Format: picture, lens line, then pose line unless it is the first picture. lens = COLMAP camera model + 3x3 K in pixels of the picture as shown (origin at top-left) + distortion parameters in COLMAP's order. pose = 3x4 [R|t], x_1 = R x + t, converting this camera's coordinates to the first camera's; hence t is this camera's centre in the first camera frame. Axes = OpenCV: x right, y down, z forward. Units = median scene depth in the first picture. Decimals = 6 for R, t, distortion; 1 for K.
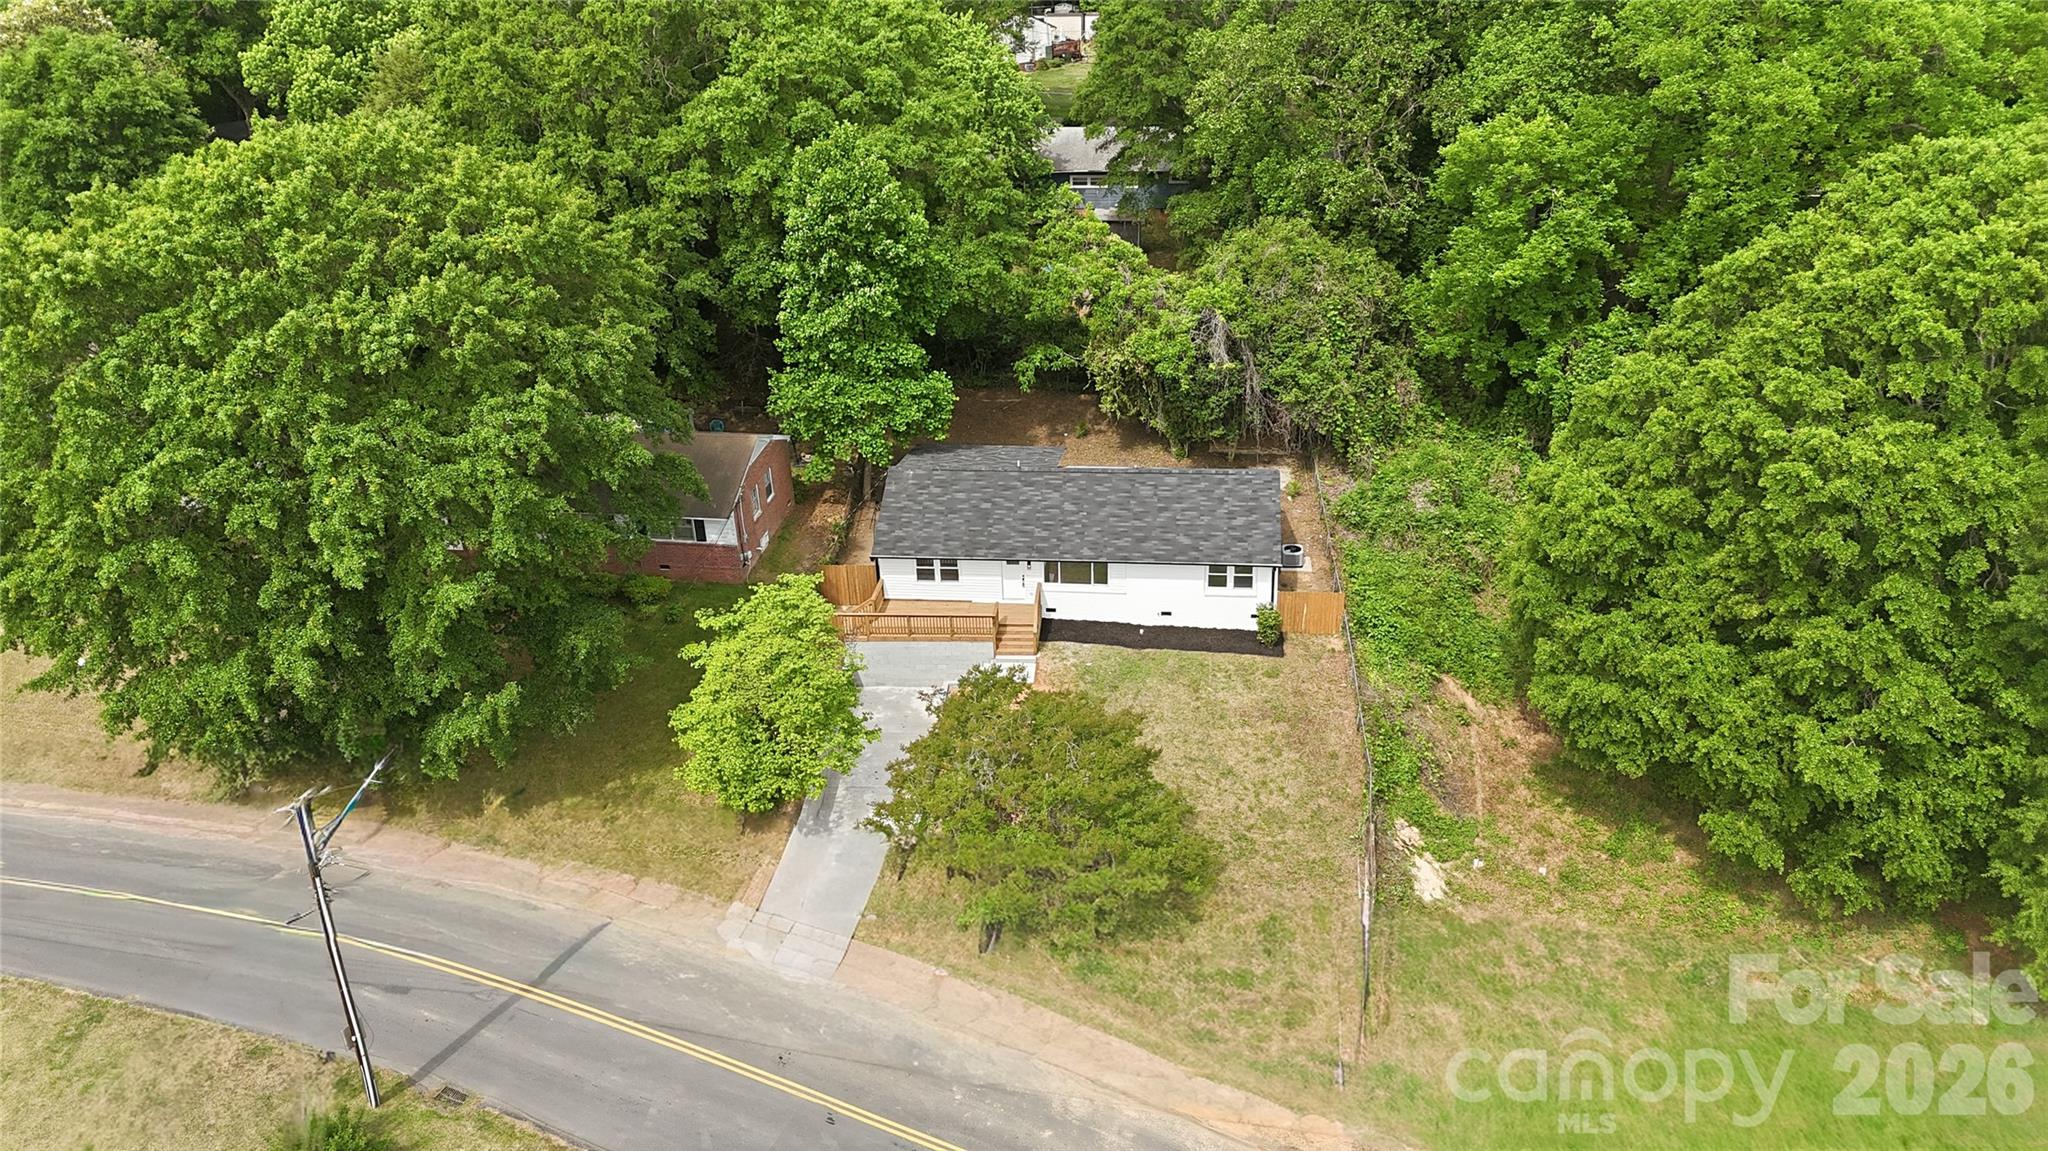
lens RADIAL K [[1508.5, 0, 1032.7], [0, 1508.5, 575.2], [0, 0, 1]] dist [0.051857, -0.042565]
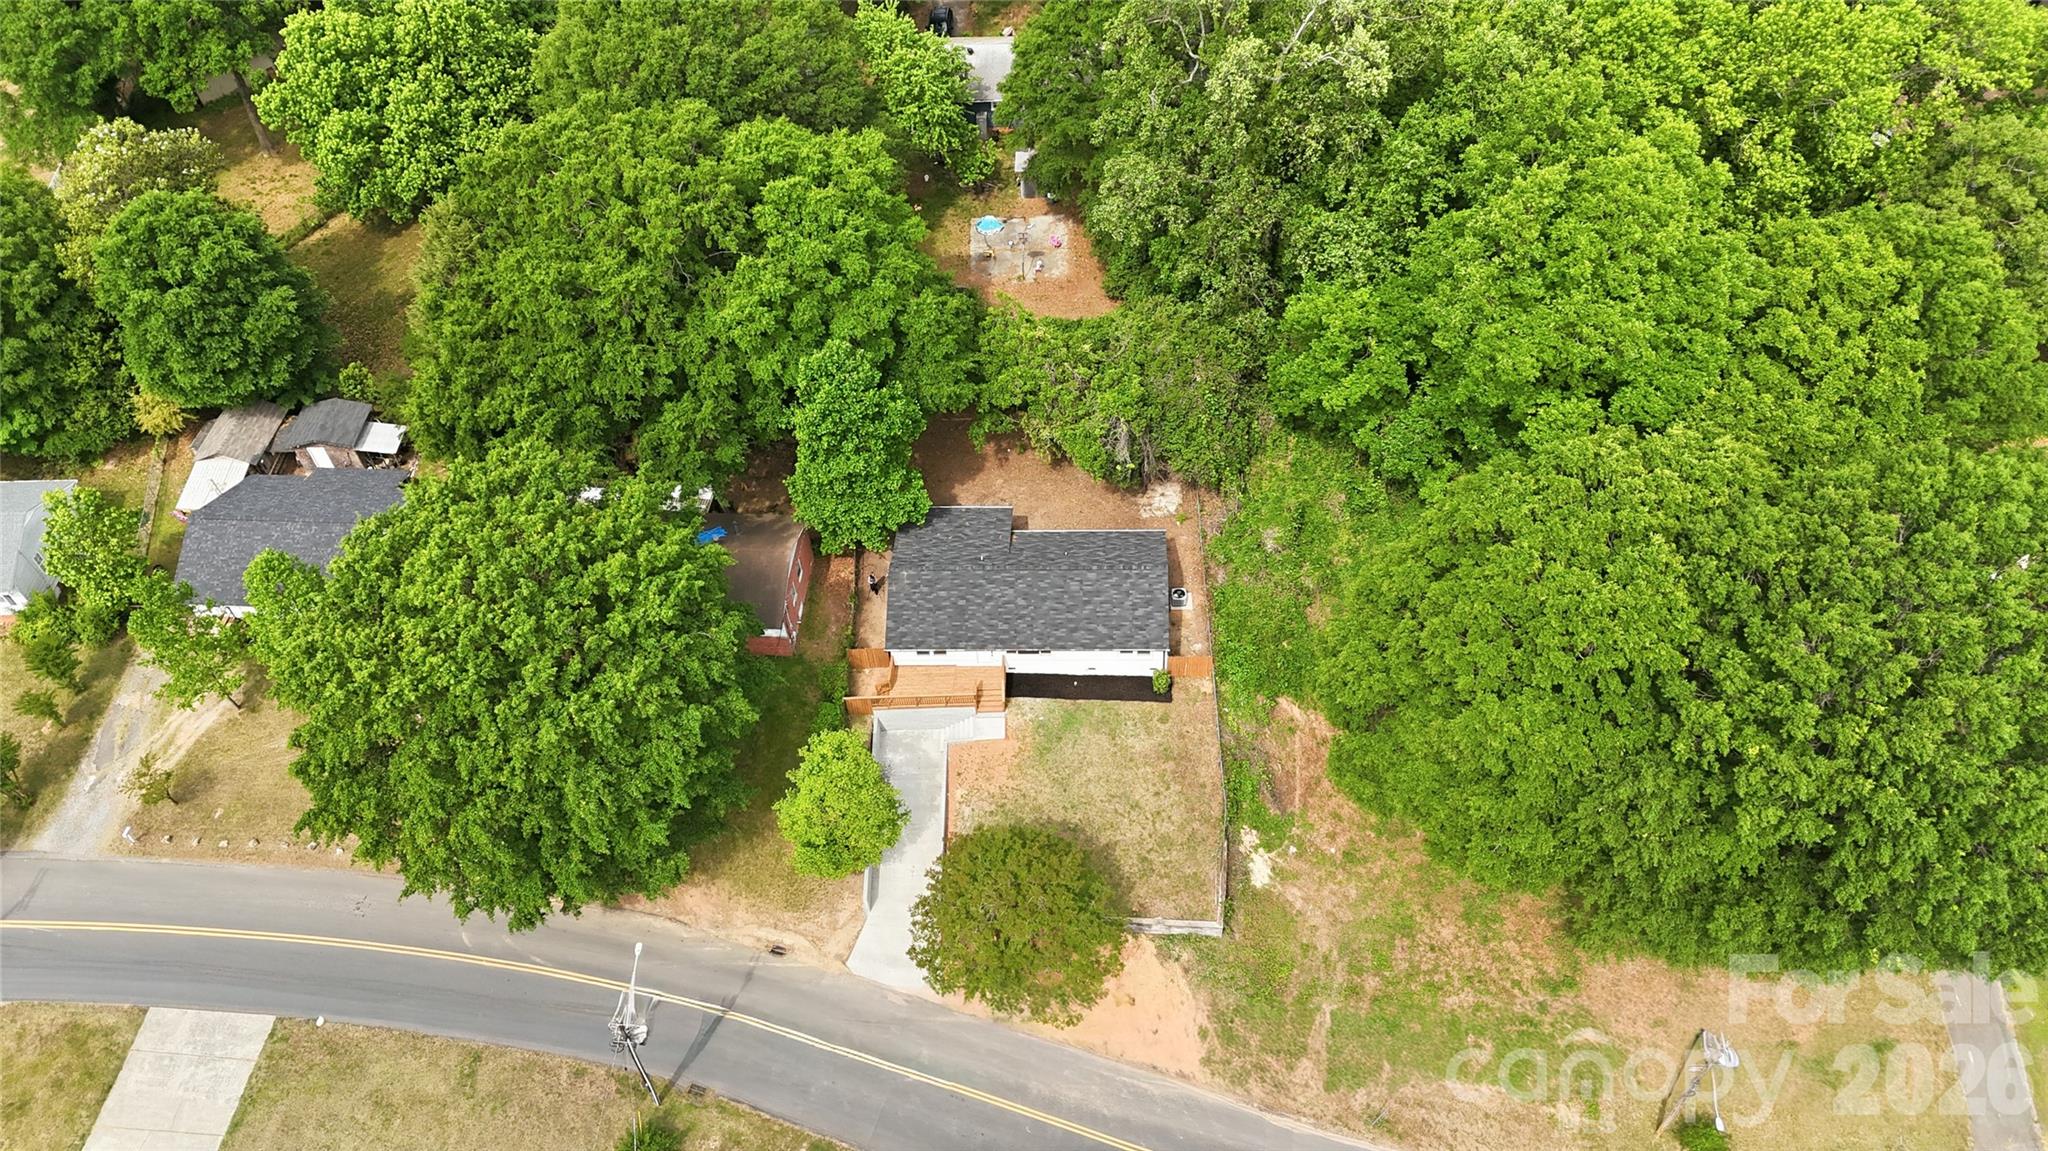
lens RADIAL K [[1508.5, 0, 1031.7], [0, 1508.5, 566.4], [0, 0, 1]] dist [0.051857, -0.042565]
pose [[0.997214, -0.063494, 0.039157, -0.019624], [0.045183, 0.931777, 0.360209, -0.602263], [-0.059357, -0.357436, 0.932049, -0.317264]]
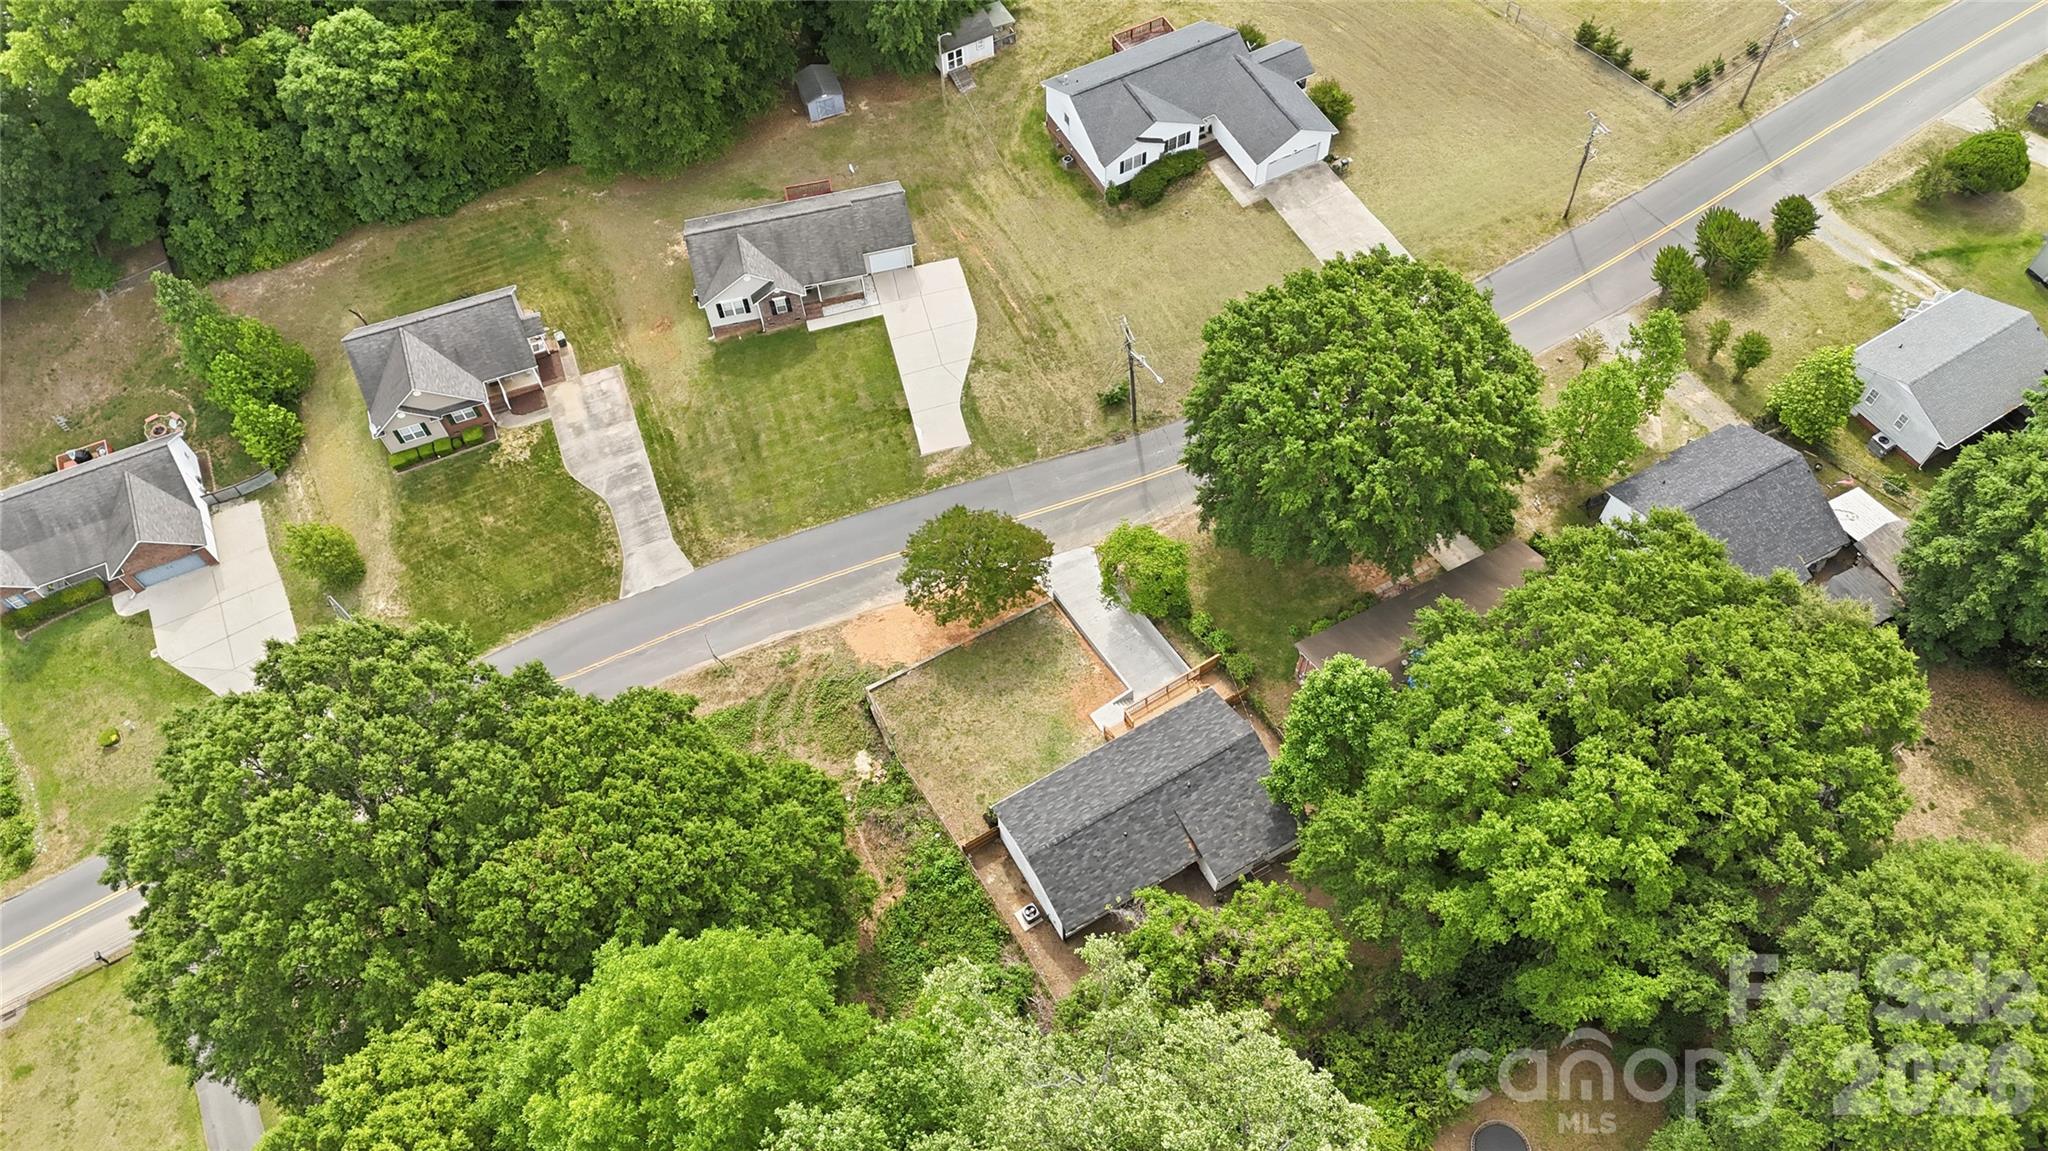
lens RADIAL K [[1508.5, 0, 1027.7], [0, 1508.5, 592.8], [0, 0, 1]] dist [0.051857, -0.042565]
pose [[-0.812188, 0.523091, -0.258317, 0.420218], [-0.226831, 0.124797, 0.965906, -1.559320], [0.537493, 0.843091, 0.017294, 0.785265]]
